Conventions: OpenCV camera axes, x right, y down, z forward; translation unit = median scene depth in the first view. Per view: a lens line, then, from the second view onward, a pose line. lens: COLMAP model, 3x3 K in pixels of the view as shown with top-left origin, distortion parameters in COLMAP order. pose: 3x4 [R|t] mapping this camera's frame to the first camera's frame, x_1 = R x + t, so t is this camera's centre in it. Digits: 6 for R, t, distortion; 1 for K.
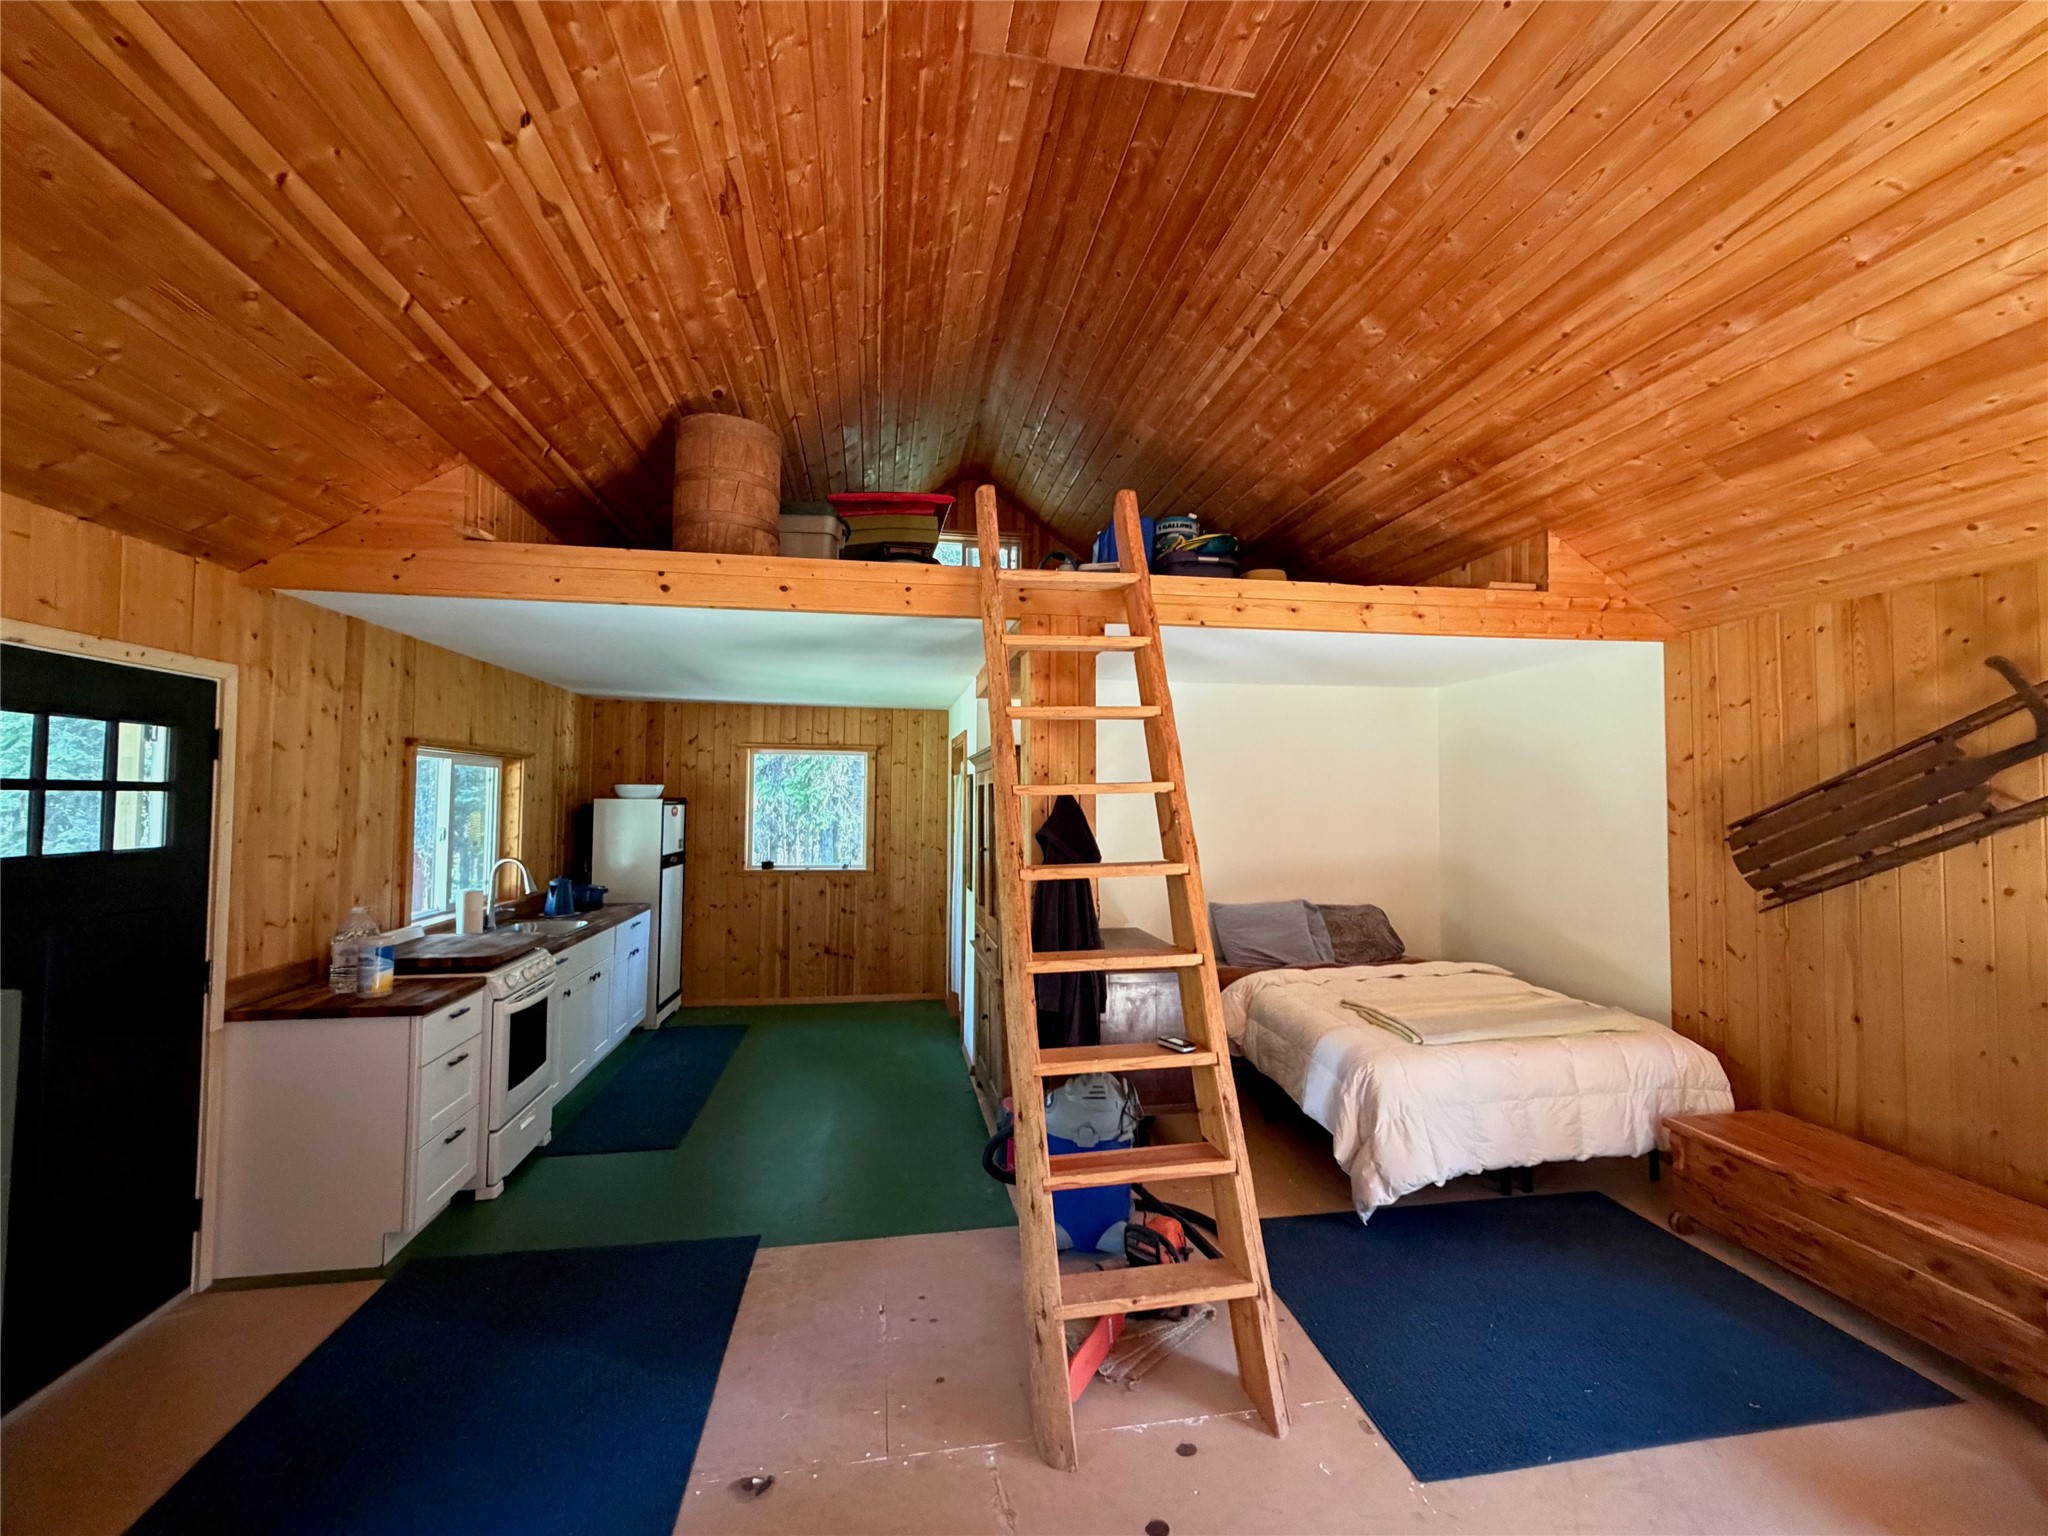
lens RADIAL K [[828.2, 0, 1030.7], [0, 828.2, 762.5], [0, 0, 1]] dist [-0.007921, 0.001250]
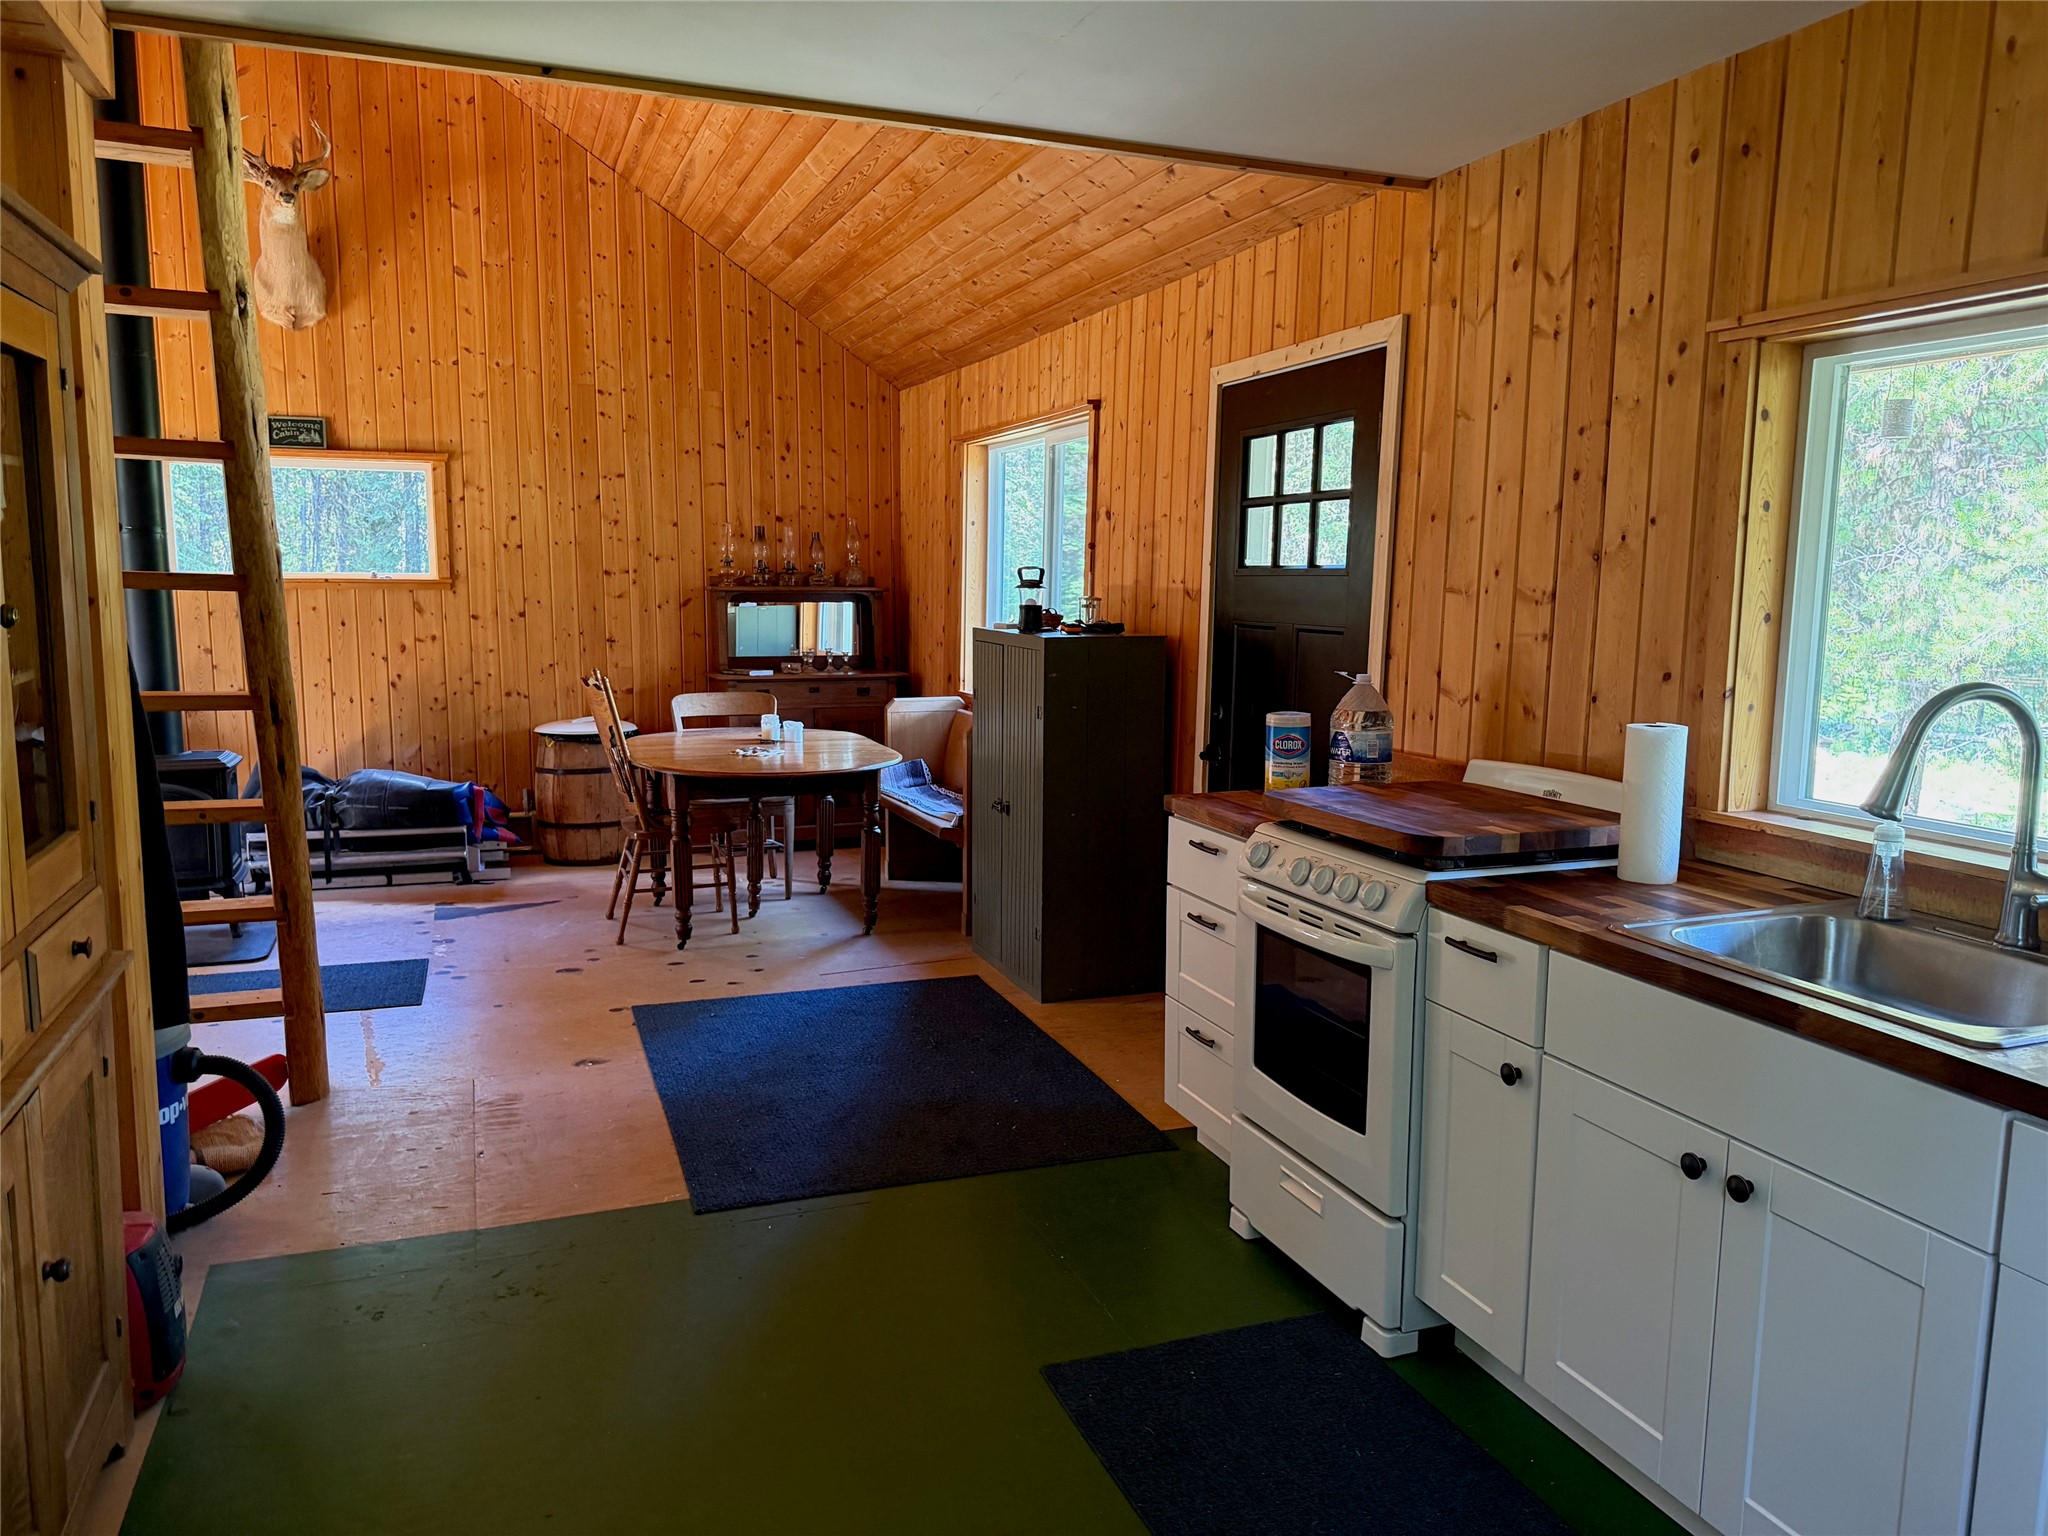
lens RADIAL K [[1464.7, 0, 1027.5], [0, 1464.7, 777.1], [0, 0, 1]] dist [0.052350, -0.068657]
pose [[-0.983721, 0.008323, -0.179508, -0.331168], [-0.008863, 0.995464, 0.094727, 0.134658], [0.179482, 0.094776, -0.979185, 1.828866]]
